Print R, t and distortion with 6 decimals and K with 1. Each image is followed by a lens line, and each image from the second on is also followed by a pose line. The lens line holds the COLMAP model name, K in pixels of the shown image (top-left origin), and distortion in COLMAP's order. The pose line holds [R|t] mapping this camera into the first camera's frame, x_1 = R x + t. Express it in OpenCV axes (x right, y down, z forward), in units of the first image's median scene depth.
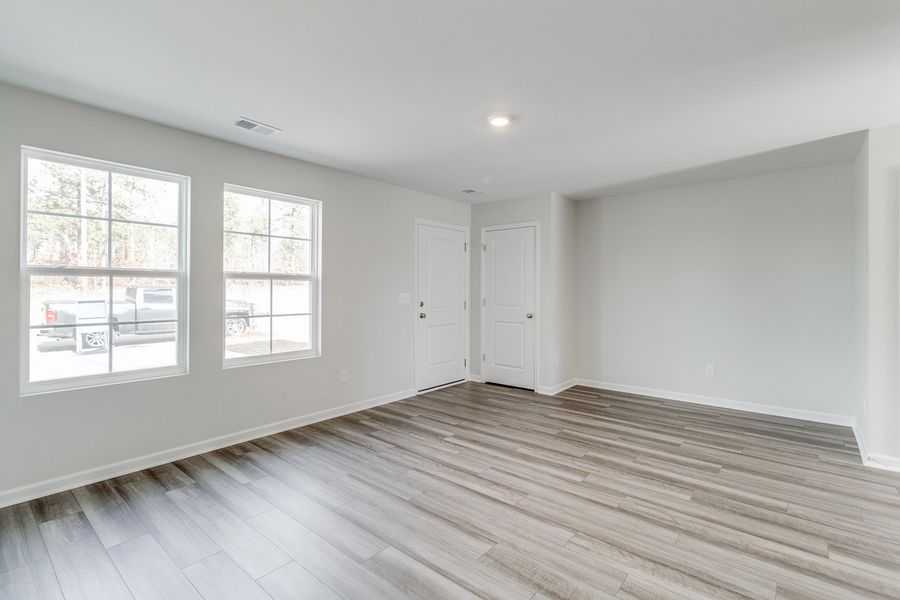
lens RADIAL K [[416.5, 0, 448.0], [0, 416.5, 289.3], [0, 0, 1]] dist [0.001003, -0.000398]
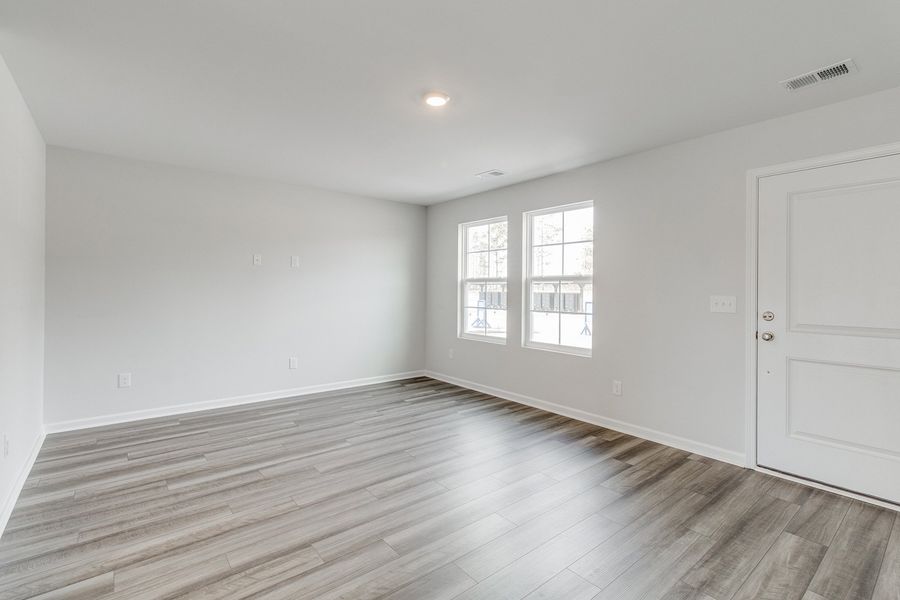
lens RADIAL K [[416.5, 0, 467.6], [0, 416.5, 291.0], [0, 0, 1]] dist [0.001003, -0.000398]
pose [[-0.159068, 0.001458, -0.987267, 0.960487], [-0.004772, 0.999986, 0.002246, 0.003499], [0.987256, 0.005068, -0.159059, 1.167489]]
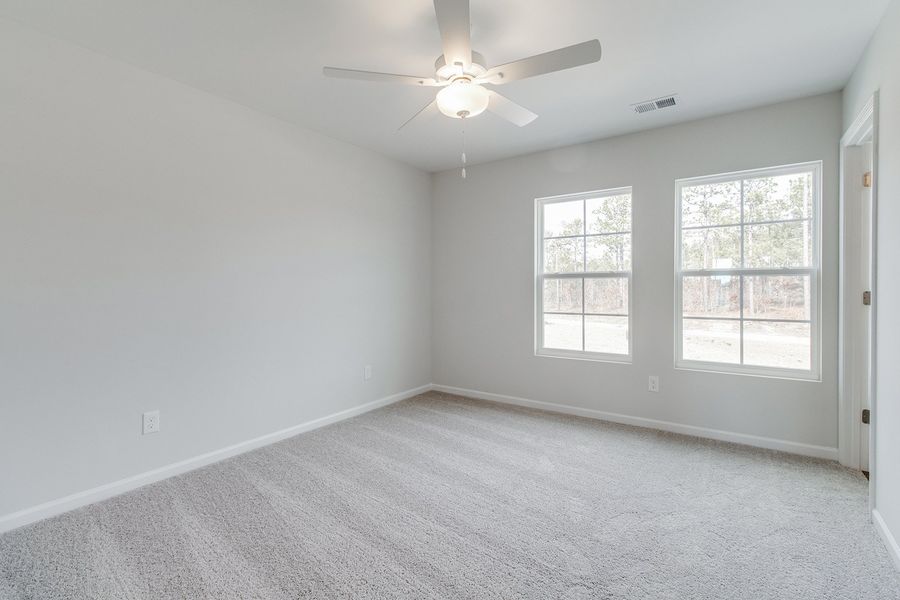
lens RADIAL K [[406.2, 0, 483.5], [0, 406.2, 292.9], [0, 0, 1]] dist [-0.016640, -0.000207]
pose [[0.106231, 0.008712, -0.994303, 0.418688], [0.004543, 0.999947, 0.009247, 0.001253], [0.994331, -0.005499, 0.106186, 0.511586]]
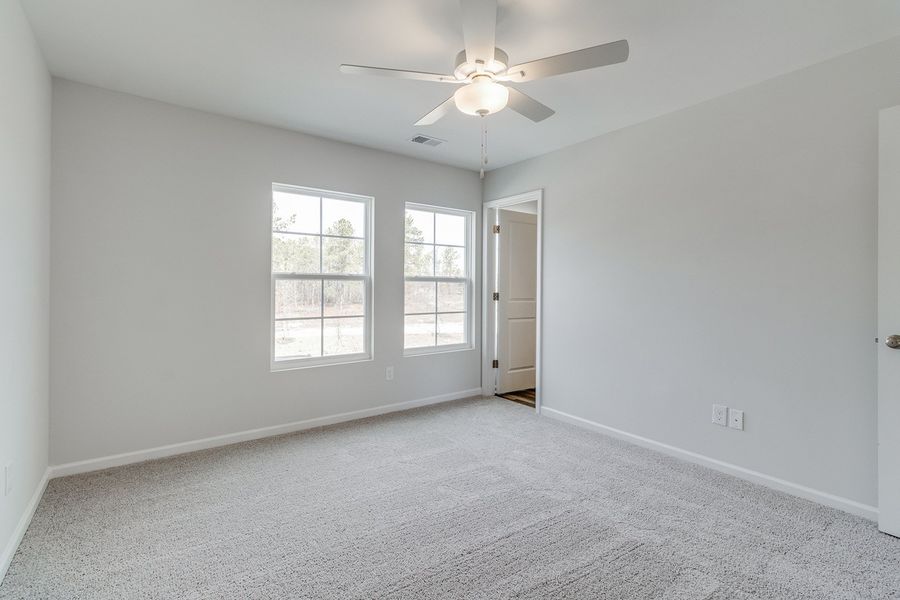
lens RADIAL K [[416.5, 0, 455.9], [0, 416.5, 292.2], [0, 0, 1]] dist [0.001003, -0.000398]
pose [[0.973755, -0.000097, -0.227599, -0.119591], [0.001299, 0.999986, 0.005130, -0.000591], [0.227596, -0.005291, 0.973741, -0.132121]]
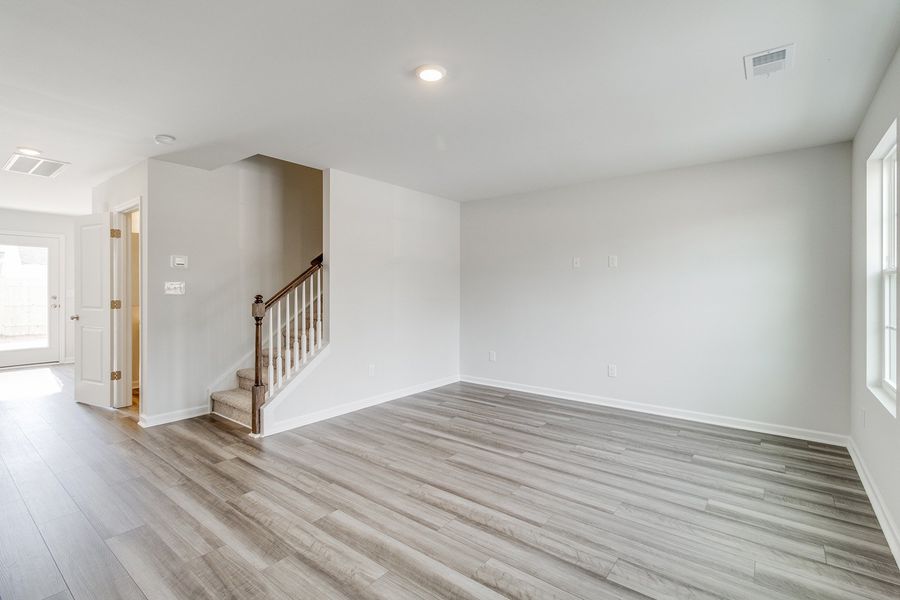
lens RADIAL K [[419.4, 0, 452.4], [0, 419.4, 292.6], [0, 0, 1]] dist [0.000754, 0.000234]
pose [[-0.999024, -0.004743, -0.043918, 0.111178], [-0.004883, 0.999983, 0.003086, 0.007220], [0.043903, 0.003298, -0.999030, 1.721649]]
